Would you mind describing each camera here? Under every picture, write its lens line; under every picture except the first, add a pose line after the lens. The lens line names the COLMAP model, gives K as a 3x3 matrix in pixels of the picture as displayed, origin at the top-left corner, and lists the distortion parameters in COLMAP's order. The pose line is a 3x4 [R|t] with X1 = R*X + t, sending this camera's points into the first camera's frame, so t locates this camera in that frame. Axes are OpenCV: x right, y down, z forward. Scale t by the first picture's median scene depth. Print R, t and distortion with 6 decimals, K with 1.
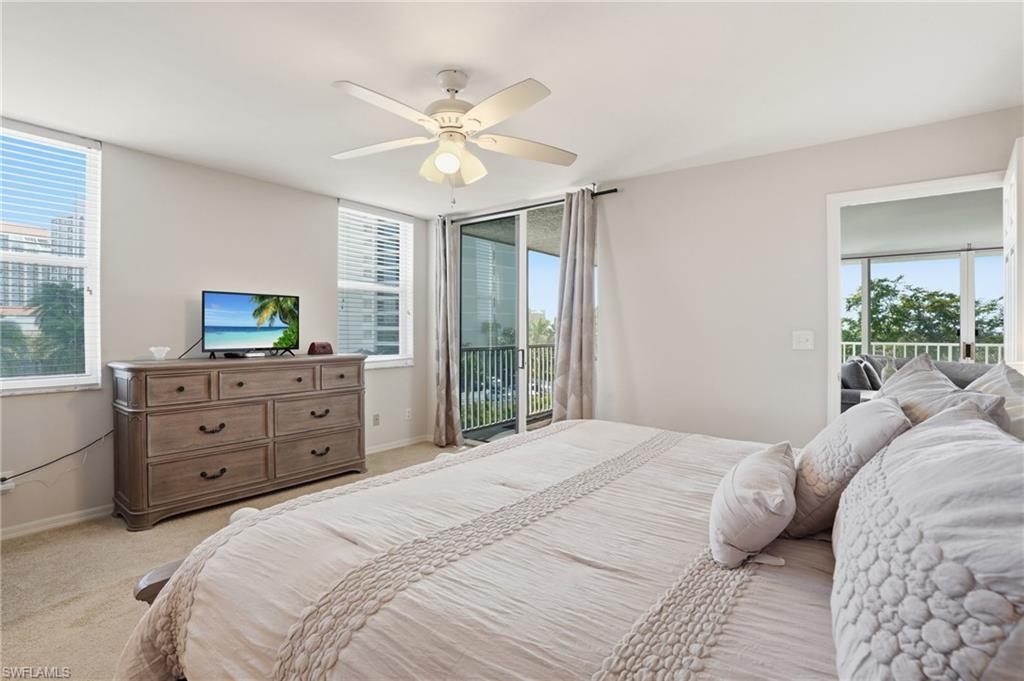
lens RADIAL K [[476.9, 0, 509.6], [0, 476.9, 337.6], [0, 0, 1]] dist [-0.051037, 0.013156]
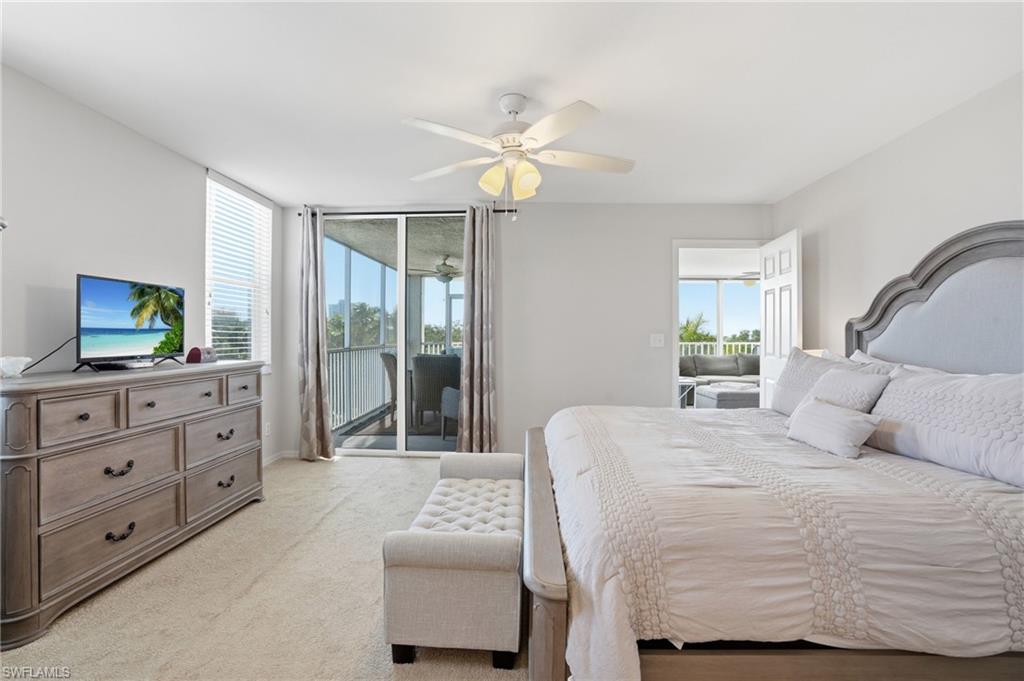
lens RADIAL K [[476.9, 0, 506.3], [0, 476.9, 331.0], [0, 0, 1]] dist [-0.051037, 0.013156]
pose [[0.816405, 0.003402, 0.577470, -0.527489], [0.005503, 0.999891, -0.013671, -0.003789], [-0.577453, 0.014339, 0.816298, 0.075592]]
